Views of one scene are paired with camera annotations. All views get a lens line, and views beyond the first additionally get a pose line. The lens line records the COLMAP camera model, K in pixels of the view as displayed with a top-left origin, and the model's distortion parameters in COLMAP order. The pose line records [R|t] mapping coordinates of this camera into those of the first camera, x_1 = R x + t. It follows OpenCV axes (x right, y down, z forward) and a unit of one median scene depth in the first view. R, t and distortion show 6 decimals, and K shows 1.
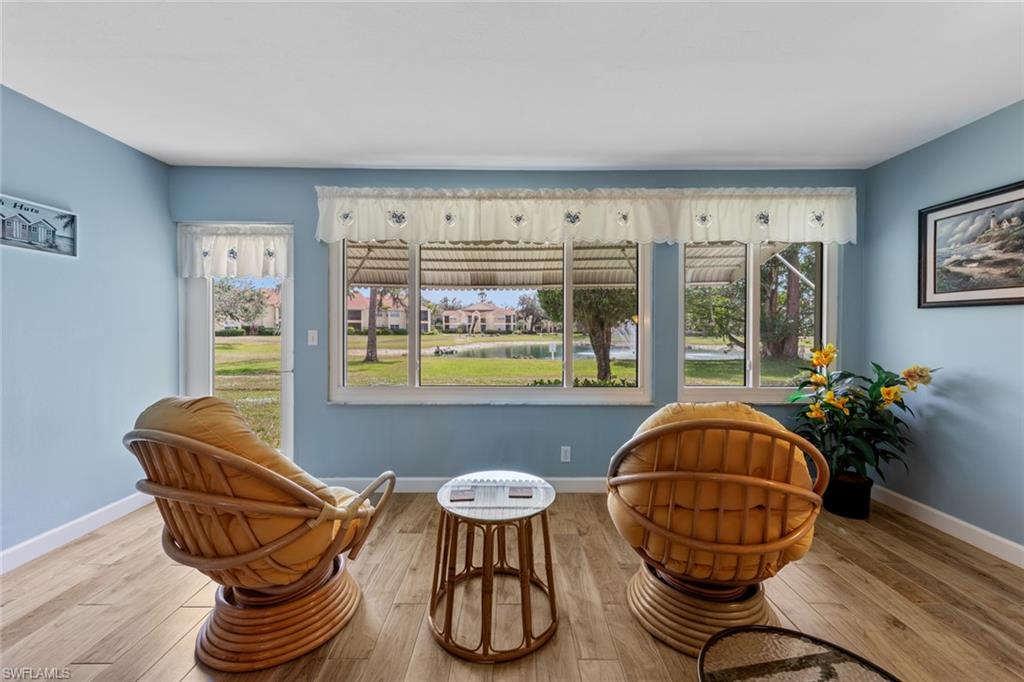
lens RADIAL K [[403.8, 0, 510.2], [0, 403.8, 339.1], [0, 0, 1]] dist [0.003241, -0.000797]
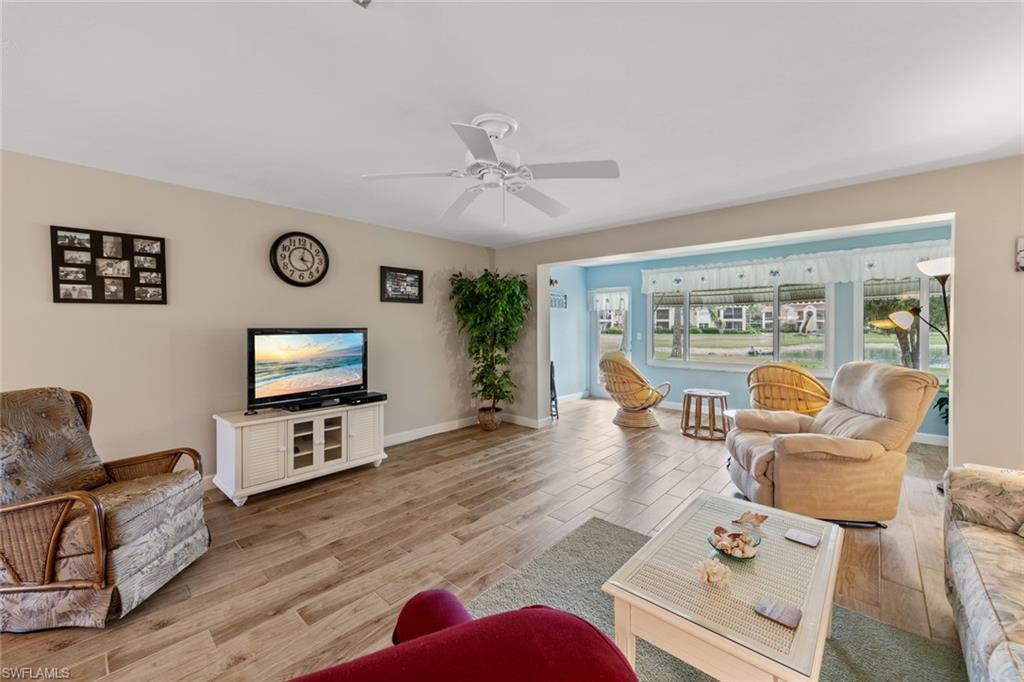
lens RADIAL K [[403.8, 0, 514.3], [0, 403.8, 325.5], [0, 0, 1]] dist [0.003241, -0.000797]
pose [[0.751796, -0.004968, -0.659377, 0.463644], [-0.014315, 0.999613, -0.023852, 0.001412], [0.659240, 0.027371, 0.751434, -1.131203]]
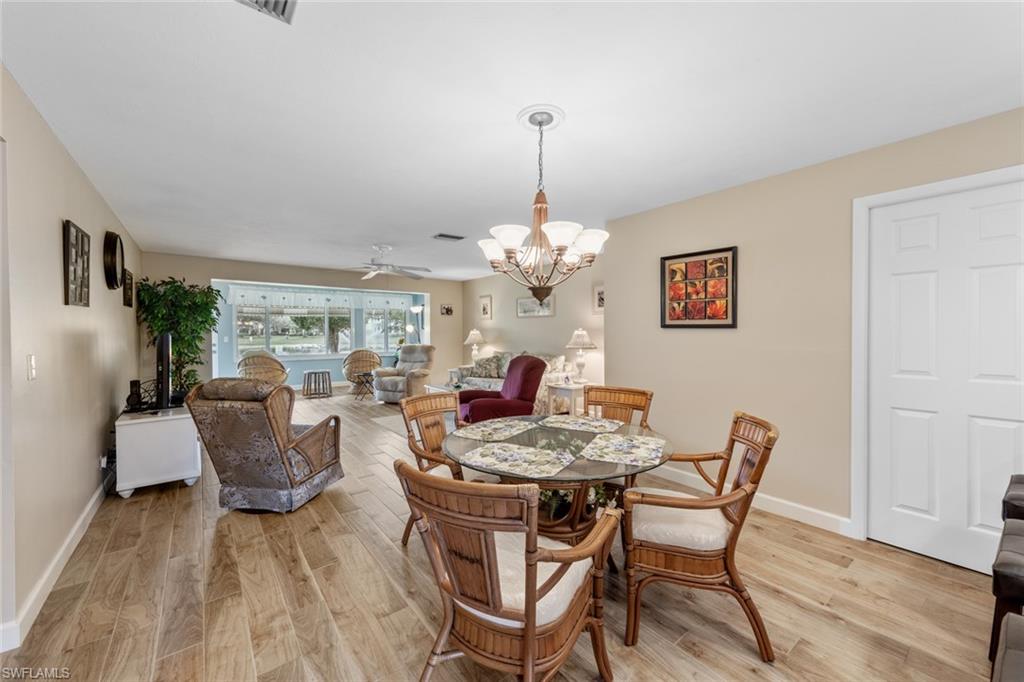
lens RADIAL K [[403.8, 0, 525.0], [0, 403.8, 332.7], [0, 0, 1]] dist [0.003241, -0.000797]
pose [[0.779217, -0.000089, 0.626754, -0.614128], [0.014070, 0.999750, -0.017350, 0.033665], [-0.626597, 0.022338, 0.779024, -2.372504]]
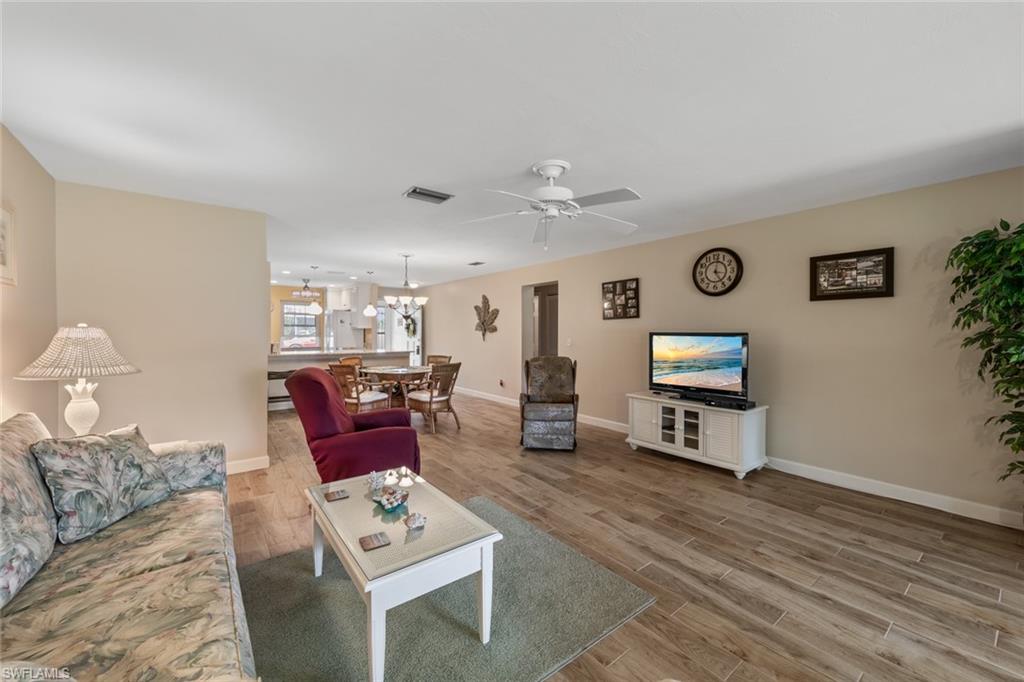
lens RADIAL K [[403.8, 0, 507.1], [0, 403.8, 331.6], [0, 0, 1]] dist [0.003241, -0.000797]
pose [[-0.797384, -0.003149, -0.603463, 0.577725], [-0.018457, 0.999646, 0.019173, -0.026964], [0.603189, 0.026426, -0.797160, 0.021636]]
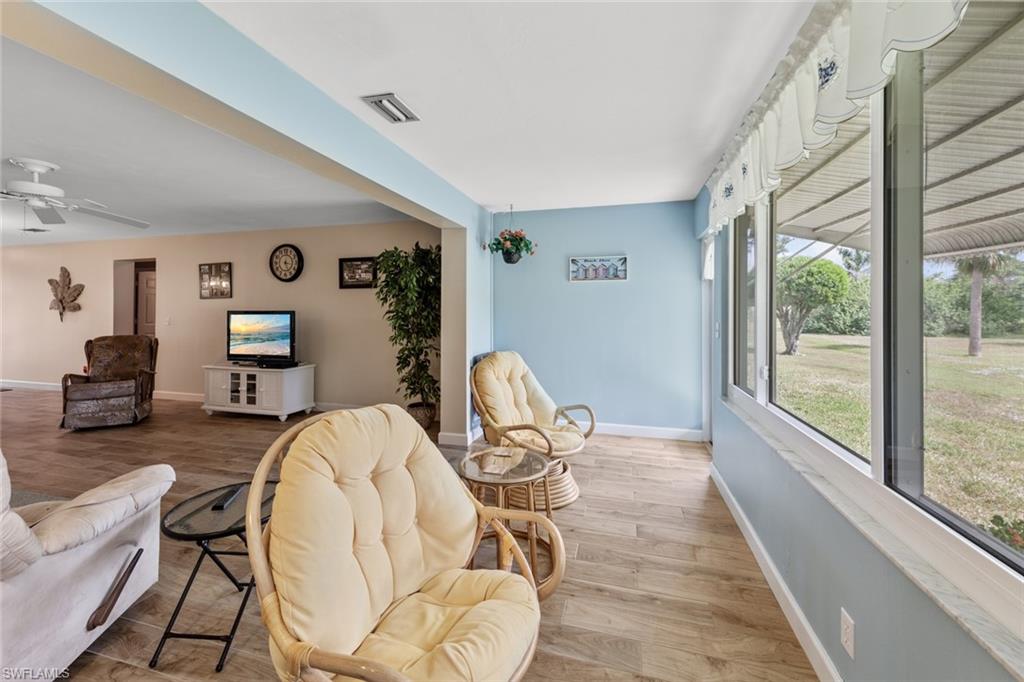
lens RADIAL K [[403.8, 0, 495.1], [0, 403.8, 305.2], [0, 0, 1]] dist [0.003241, -0.000797]
pose [[-0.271804, -0.013039, -0.962264, 0.608979], [-0.025238, 0.999661, -0.006417, -0.046632], [0.962022, 0.022541, -0.272041, 0.689041]]
